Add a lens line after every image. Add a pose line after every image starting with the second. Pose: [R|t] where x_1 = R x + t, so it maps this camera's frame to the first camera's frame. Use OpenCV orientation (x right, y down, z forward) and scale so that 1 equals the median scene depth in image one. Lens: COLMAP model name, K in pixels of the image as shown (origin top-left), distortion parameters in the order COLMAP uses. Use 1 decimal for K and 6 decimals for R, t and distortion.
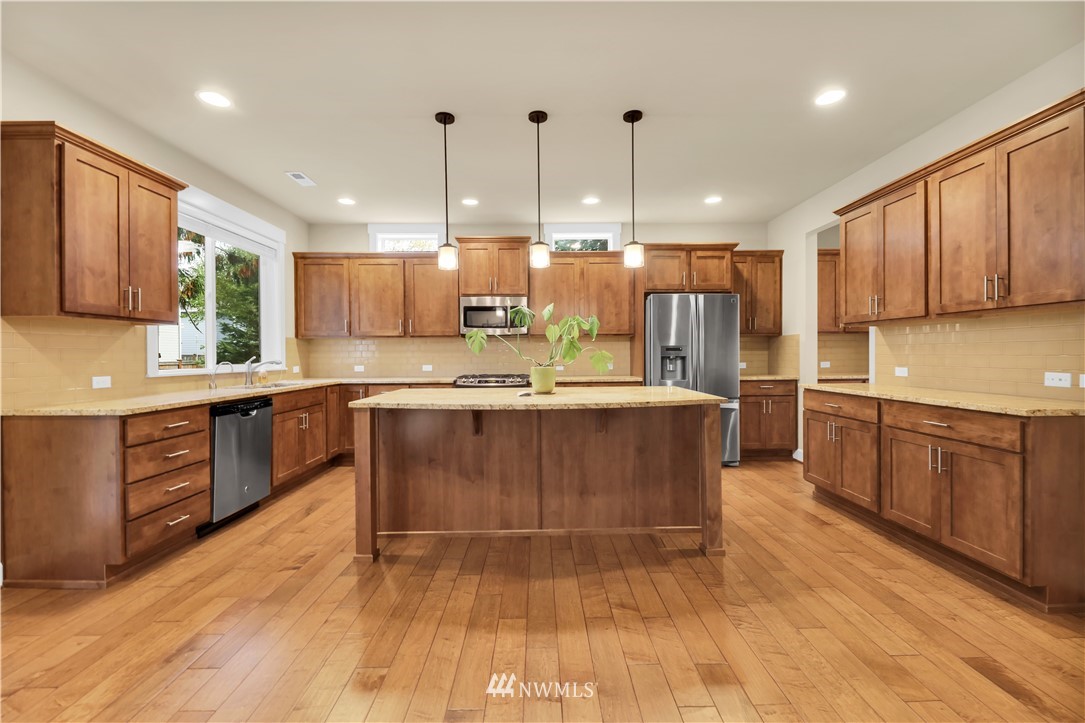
lens RADIAL K [[440.2, 0, 549.3], [0, 440.2, 362.0], [0, 0, 1]] dist [-0.002453, -0.001184]
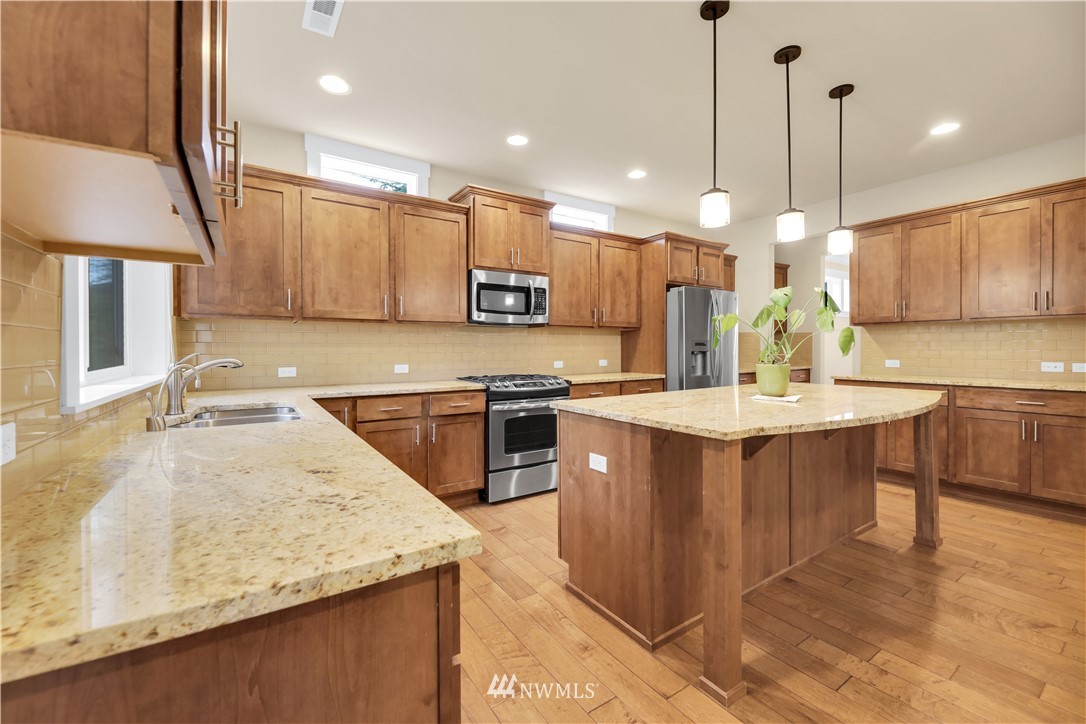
lens RADIAL K [[440.6, 0, 542.8], [0, 440.6, 356.1], [0, 0, 1]] dist [-0.002453, -0.001184]
pose [[0.843048, -0.006000, 0.537805, -0.517800], [0.008309, 0.999964, -0.001869, -0.003492], [-0.537774, 0.006044, 0.843067, 0.347827]]
